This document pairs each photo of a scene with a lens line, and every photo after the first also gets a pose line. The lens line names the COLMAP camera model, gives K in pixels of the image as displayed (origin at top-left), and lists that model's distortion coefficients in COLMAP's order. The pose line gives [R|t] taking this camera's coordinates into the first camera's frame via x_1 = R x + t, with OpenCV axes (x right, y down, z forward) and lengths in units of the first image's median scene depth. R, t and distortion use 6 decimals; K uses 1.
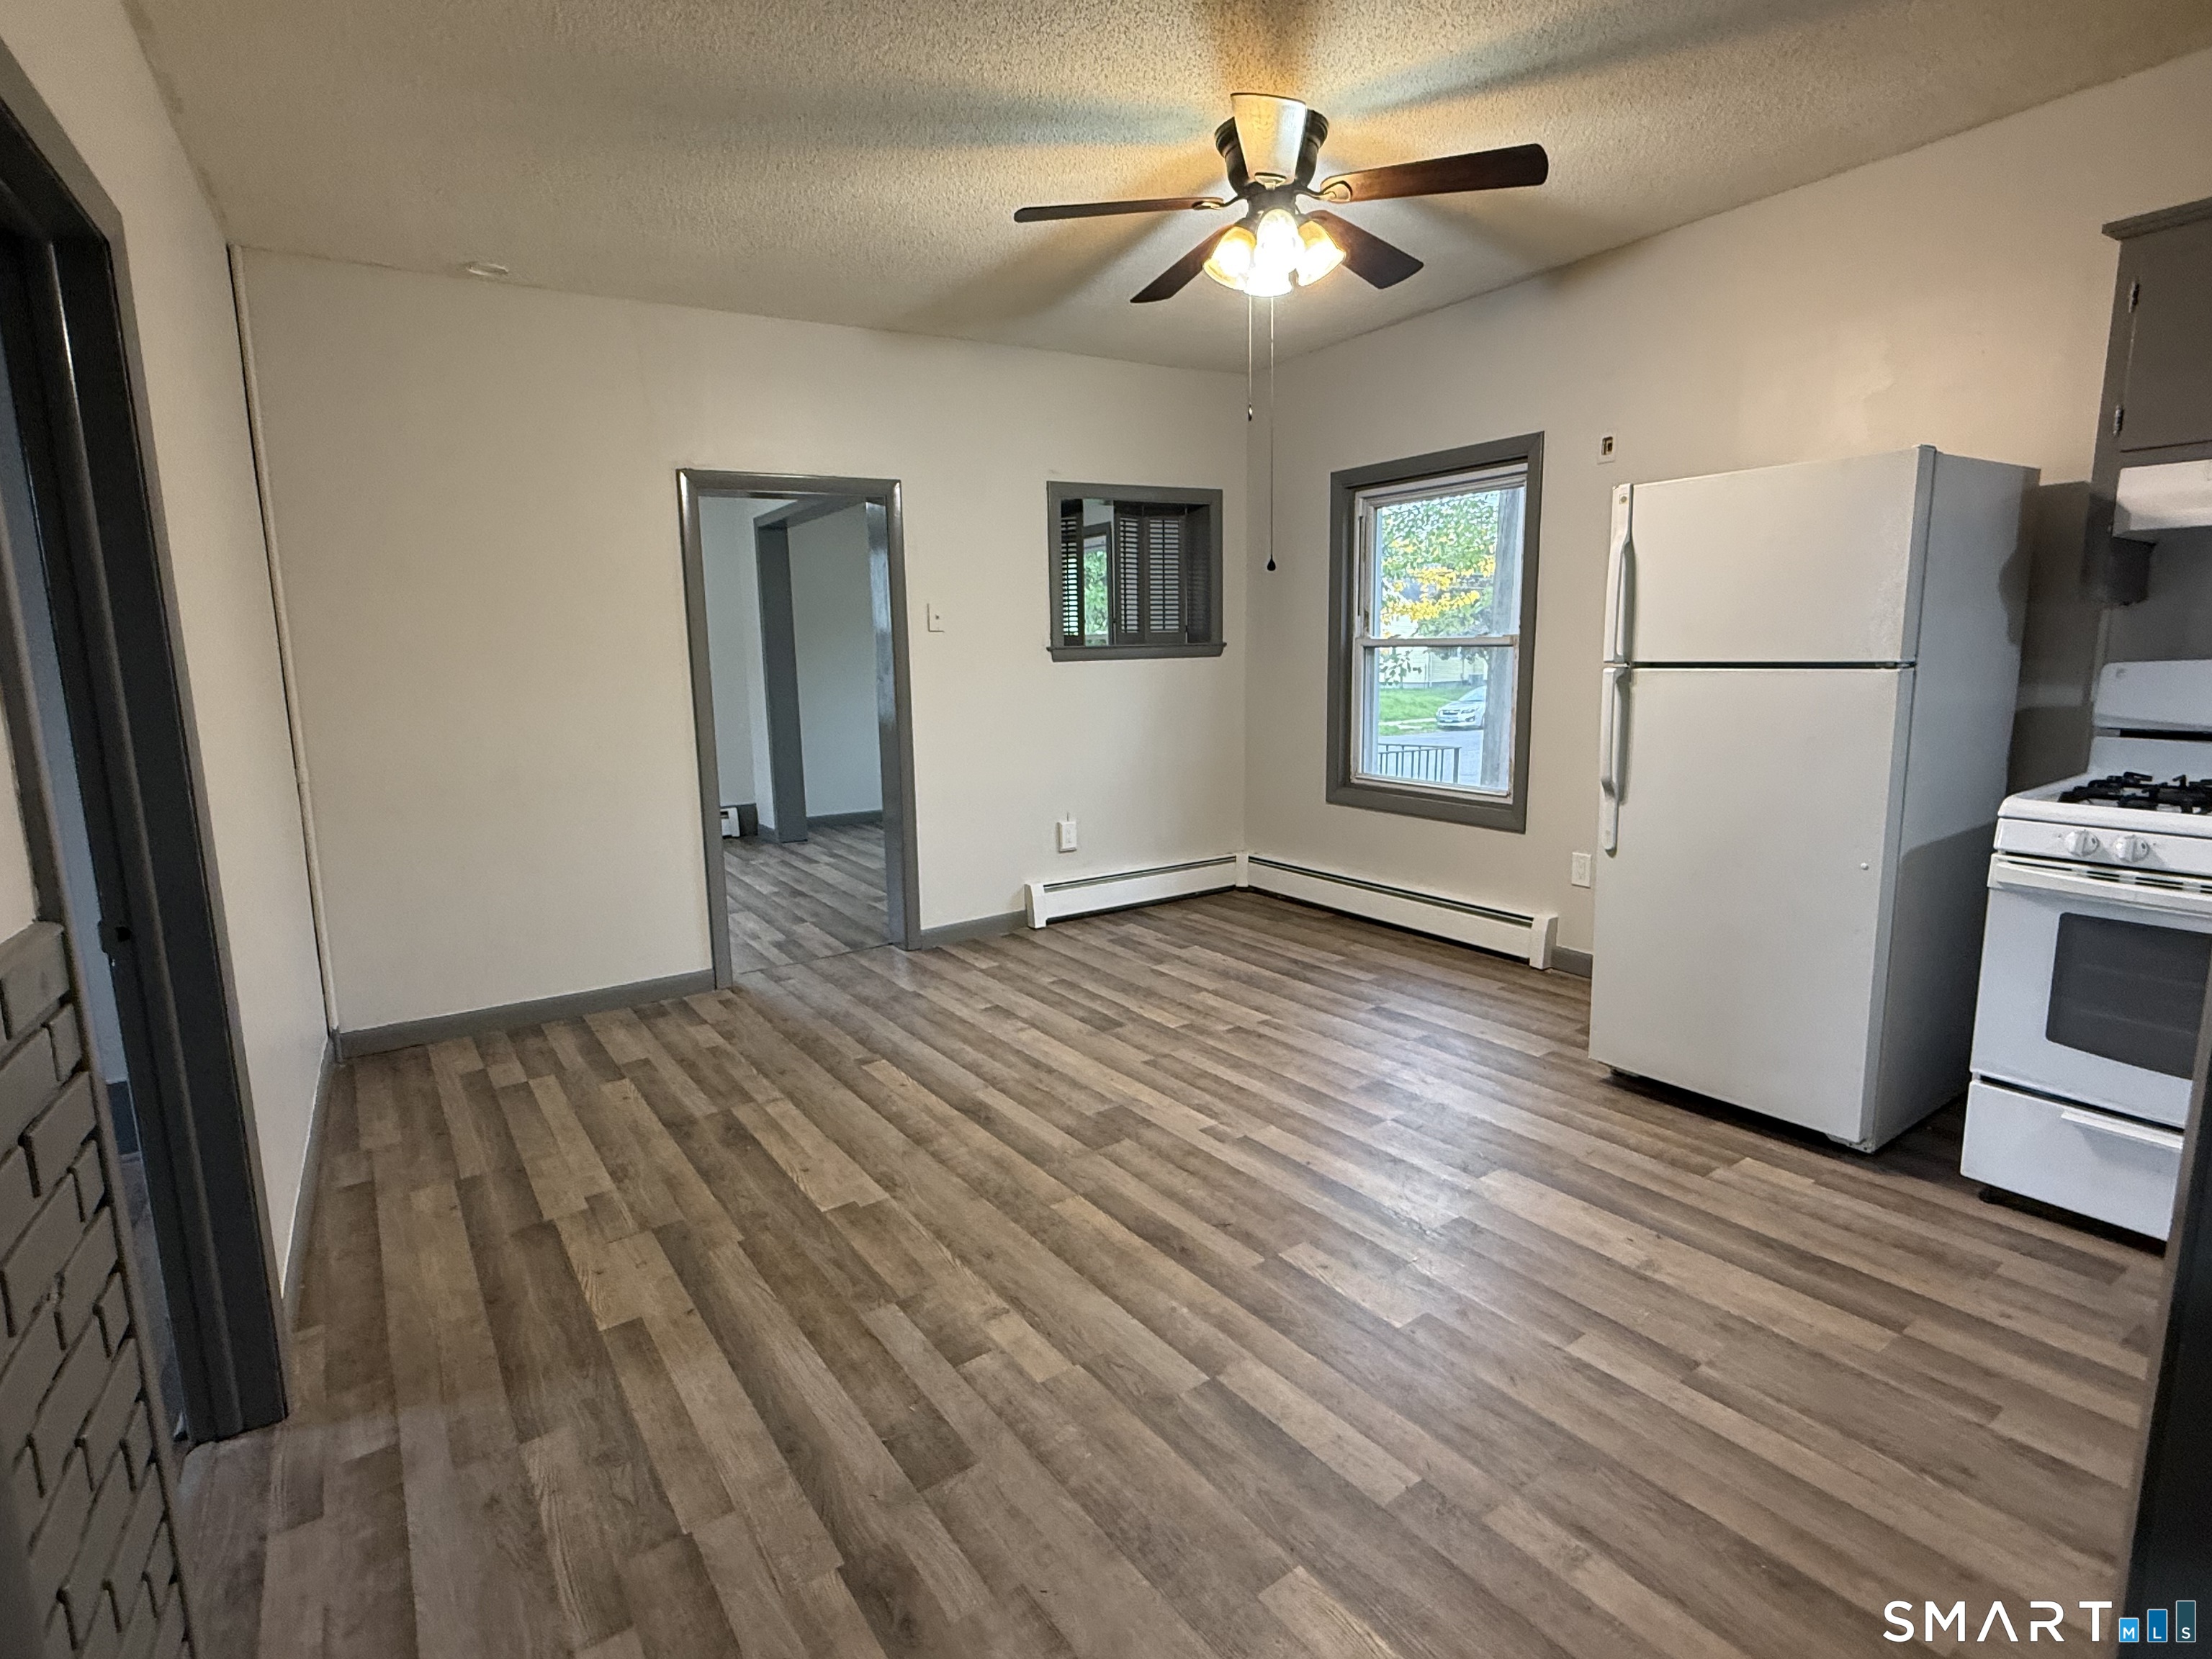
lens RADIAL K [[1105.0, 0, 1104.3], [0, 1105.0, 823.8], [0, 0, 1]] dist [-0.001172, 0.000040]
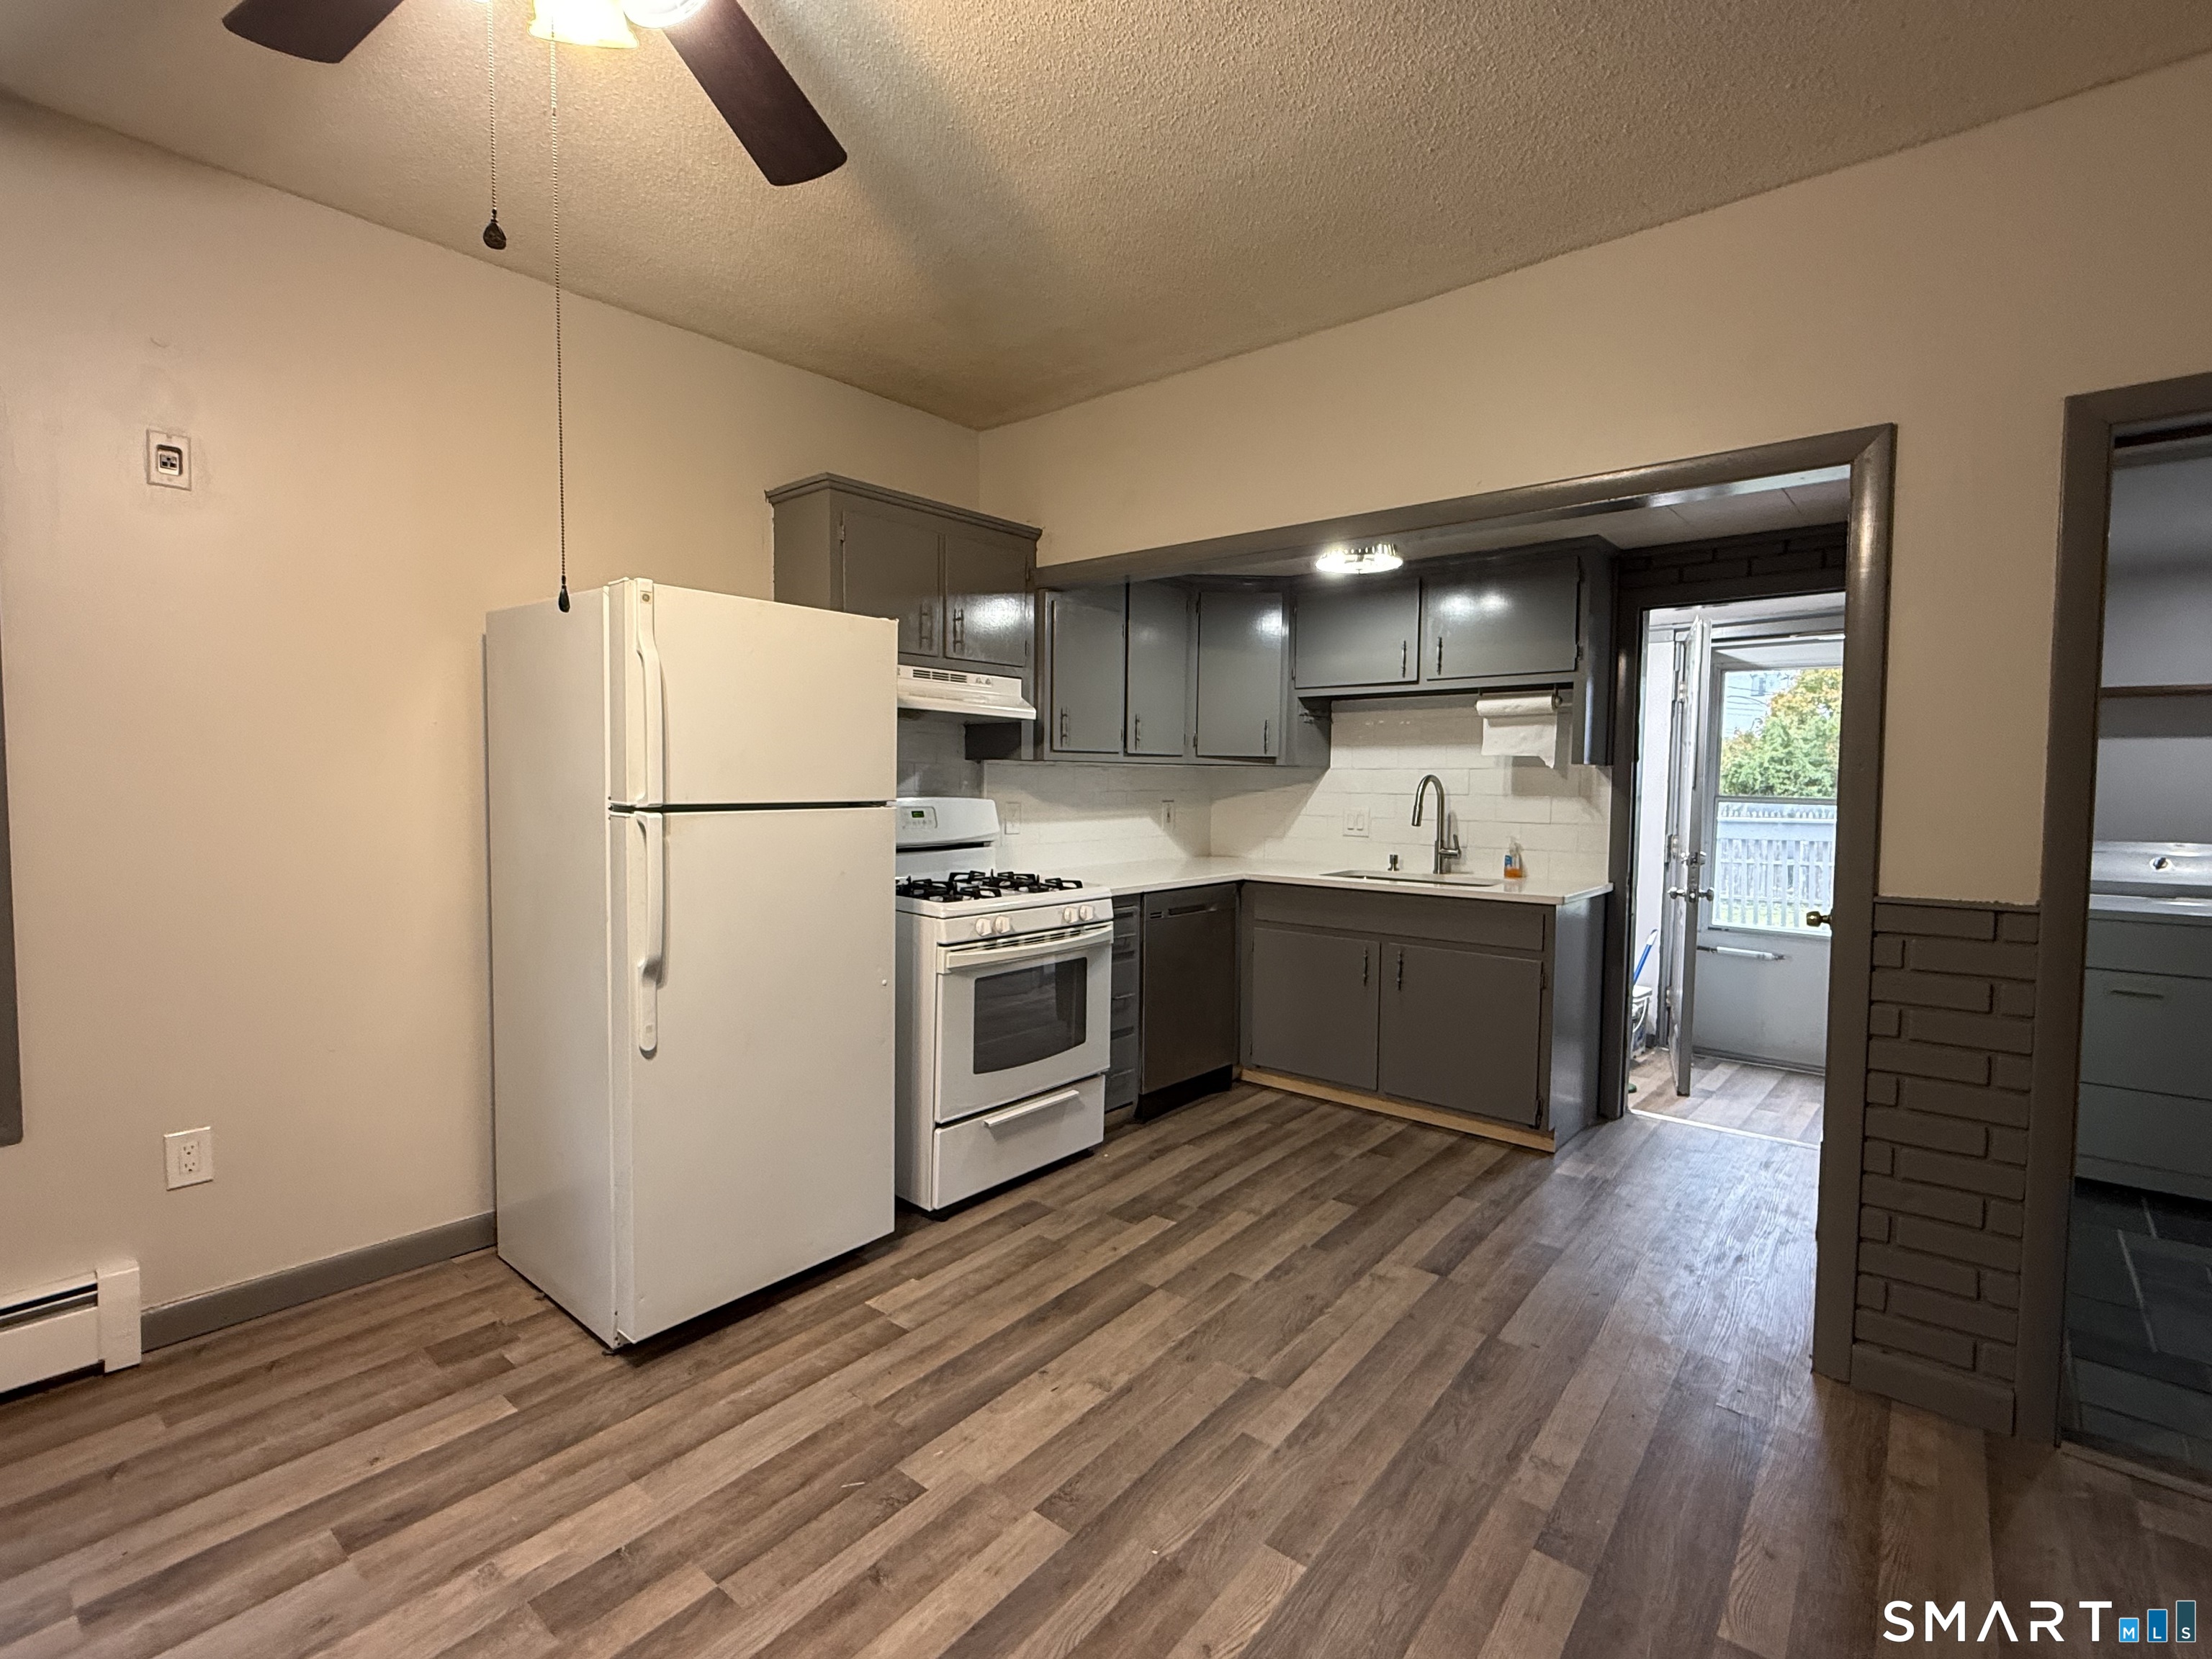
lens RADIAL K [[1023.3, 0, 1103.7], [0, 1023.3, 829.6], [0, 0, 1]] dist [-0.000672, 0.001005]
pose [[-0.273821, -0.033607, 0.961193, -0.382727], [0.150970, 0.985499, 0.077464, -0.171470], [-0.949858, 0.166323, -0.264776, 1.113670]]
